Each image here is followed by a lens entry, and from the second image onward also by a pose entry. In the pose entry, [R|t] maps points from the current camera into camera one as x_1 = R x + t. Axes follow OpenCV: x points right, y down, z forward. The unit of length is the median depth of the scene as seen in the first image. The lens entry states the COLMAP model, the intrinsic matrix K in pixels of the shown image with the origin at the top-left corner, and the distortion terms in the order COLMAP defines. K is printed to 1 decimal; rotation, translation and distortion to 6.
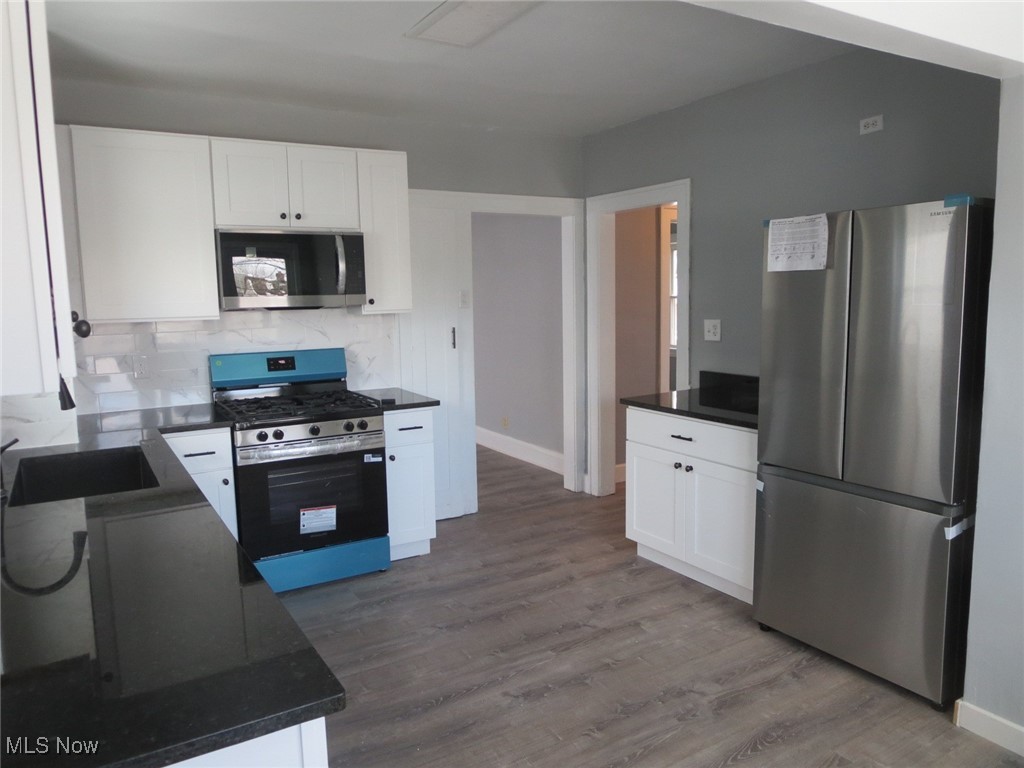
lens RADIAL K [[725.2, 0, 507.3], [0, 725.2, 380.5], [0, 0, 1]] dist [-0.029987, 0.008047]
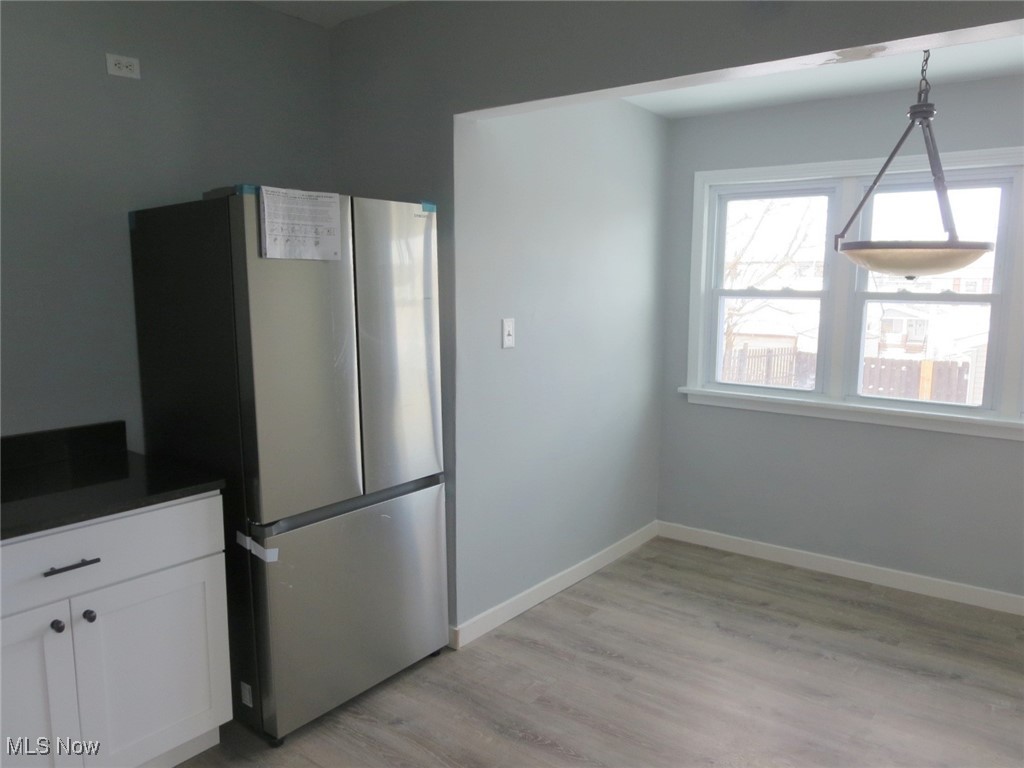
lens RADIAL K [[743.5, 0, 493.3], [0, 743.5, 385.0], [0, 0, 1]] dist [-0.029525, 0.002911]
pose [[-0.351651, -0.103626, 0.930378, -0.329422], [0.122214, 0.980266, 0.155375, -0.090498], [-0.928119, 0.168343, -0.332047, 0.838935]]
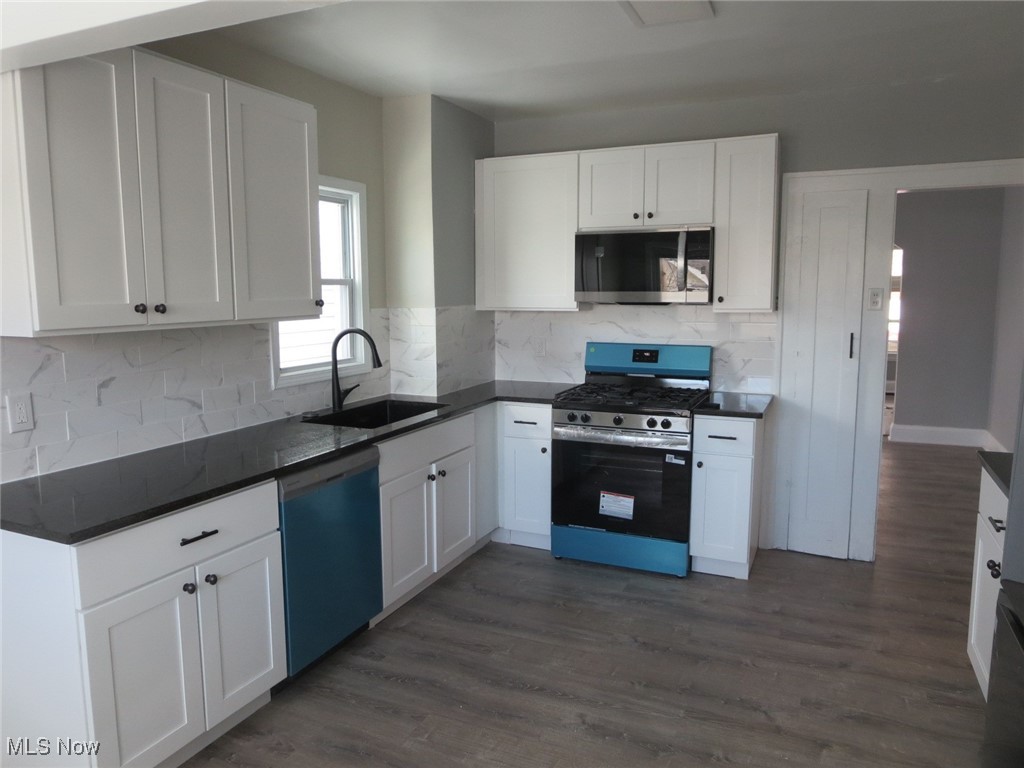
lens RADIAL K [[725.2, 0, 507.3], [0, 725.2, 380.5], [0, 0, 1]] dist [-0.029987, 0.008047]
pose [[0.557925, 0.118811, -0.821343, 0.486611], [-0.107941, 0.991681, 0.070129, -0.043368], [0.822842, 0.049530, 0.566108, 0.260568]]
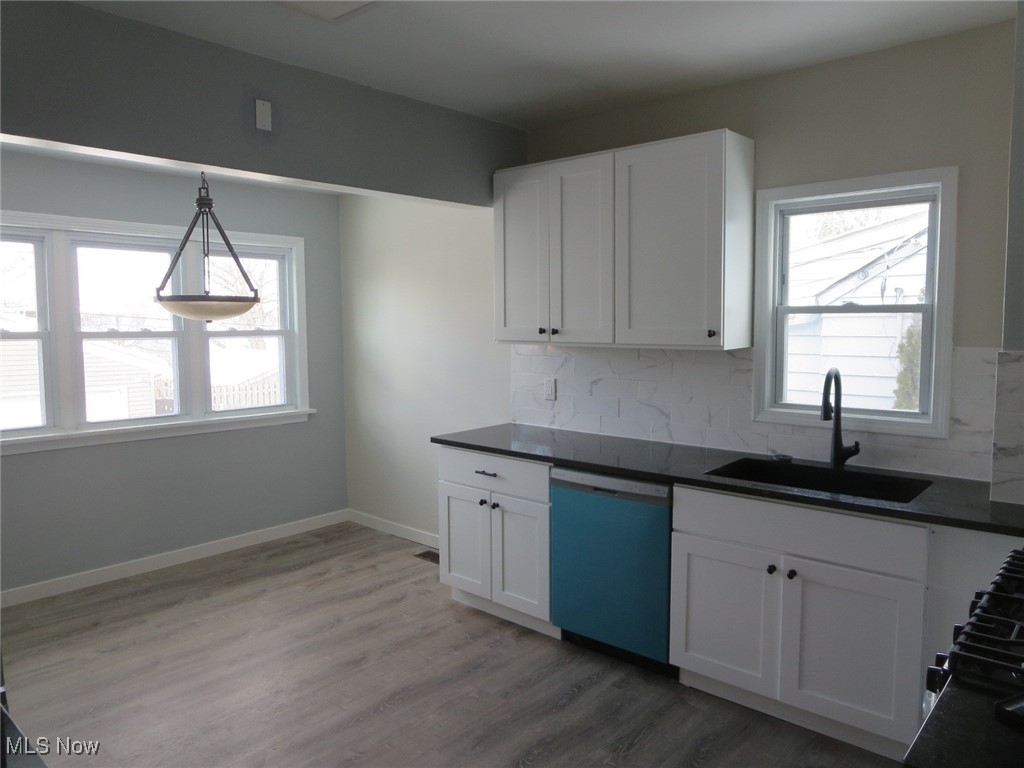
lens RADIAL K [[725.2, 0, 507.3], [0, 725.2, 380.5], [0, 0, 1]] dist [-0.029987, 0.008047]
pose [[-0.956645, 0.047353, -0.287381, 0.119090], [-0.014862, 0.977473, 0.210535, -0.166214], [0.290877, 0.205678, -0.934391, 1.256431]]
